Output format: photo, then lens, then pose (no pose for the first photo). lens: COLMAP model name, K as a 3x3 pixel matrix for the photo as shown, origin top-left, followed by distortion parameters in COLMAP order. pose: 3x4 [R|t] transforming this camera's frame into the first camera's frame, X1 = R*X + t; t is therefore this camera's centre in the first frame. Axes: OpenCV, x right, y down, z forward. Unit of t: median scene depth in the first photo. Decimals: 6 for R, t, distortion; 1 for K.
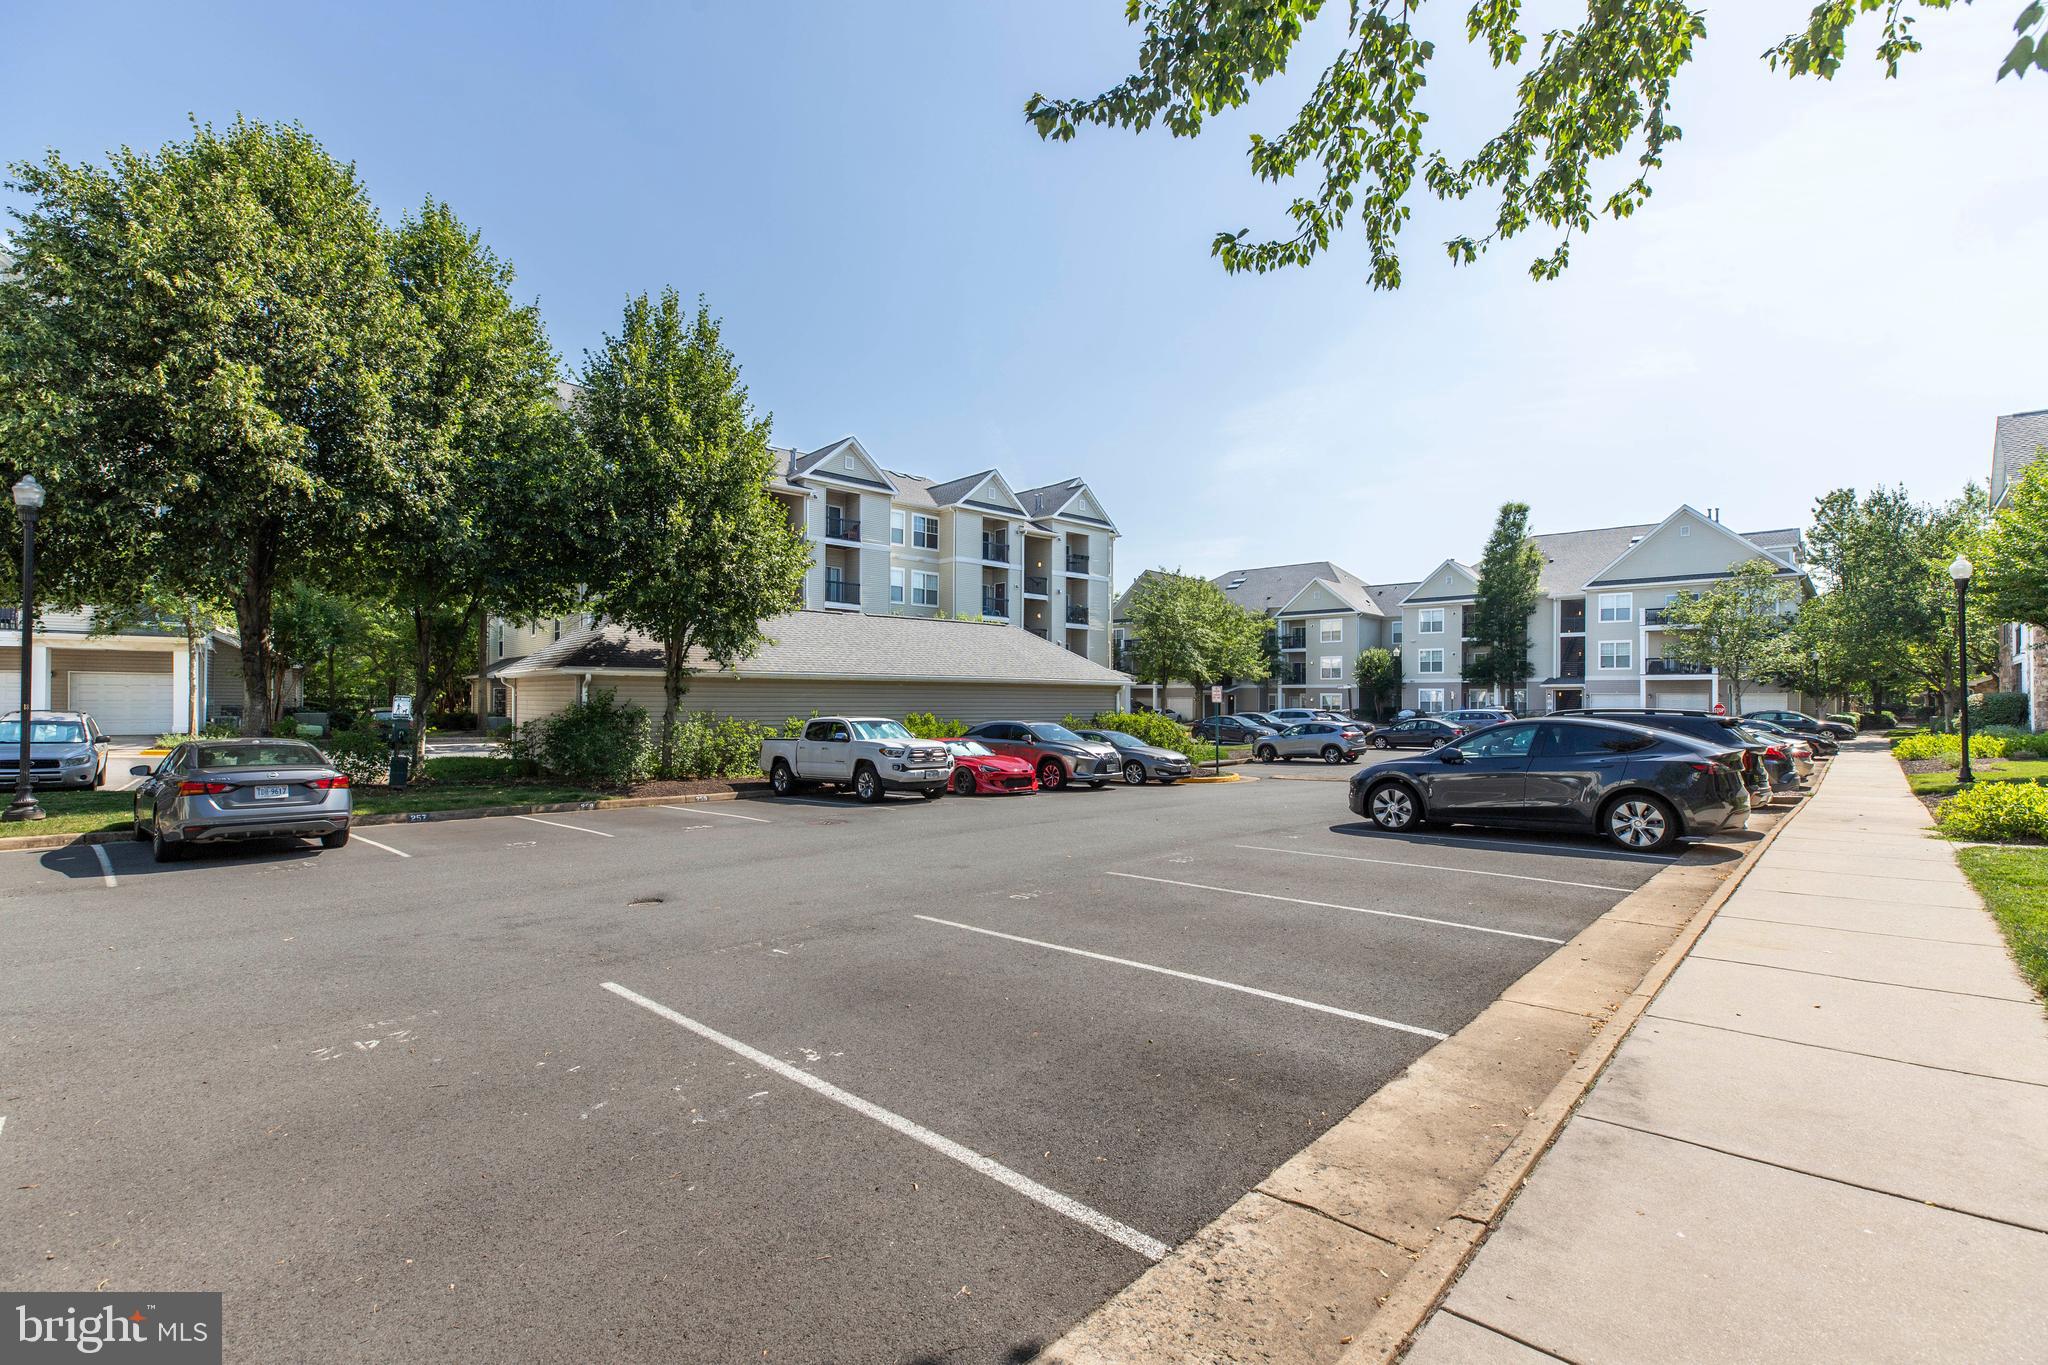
lens RADIAL K [[942.3, 0, 1022.6], [0, 942.3, 698.3], [0, 0, 1]] dist [-0.046649, 0.014186]
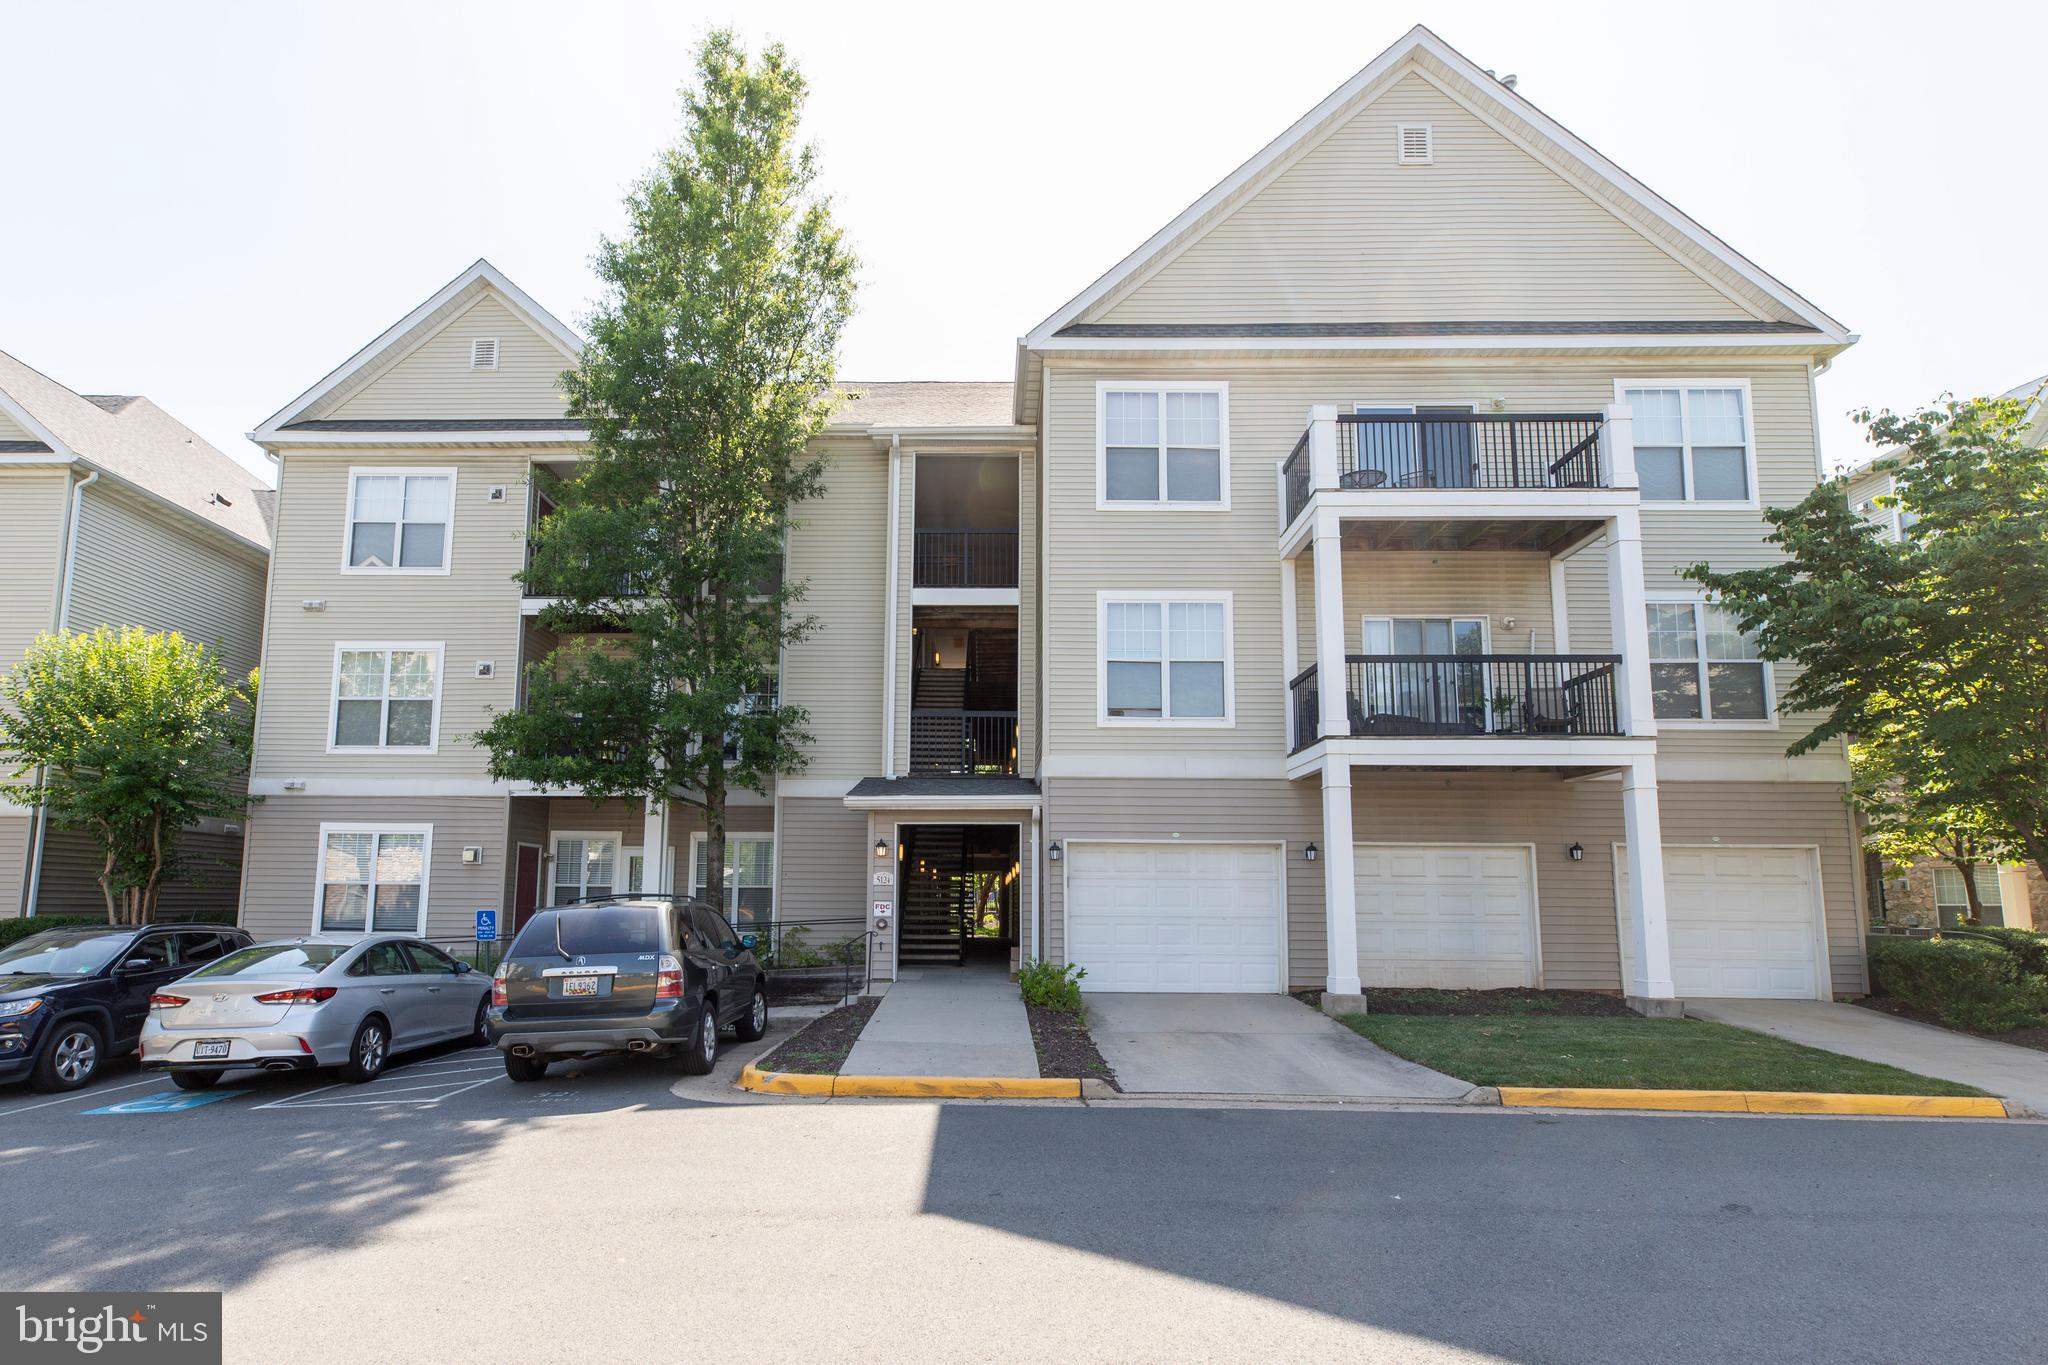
lens RADIAL K [[977.8, 0, 1026.9], [0, 977.8, 713.5], [0, 0, 1]] dist [-0.001781, -0.000214]
pose [[0.725229, 0.099697, 0.681251, 0.416647], [-0.003941, 0.990046, -0.140692, -0.004185], [-0.688496, 0.099349, 0.718403, 0.775962]]
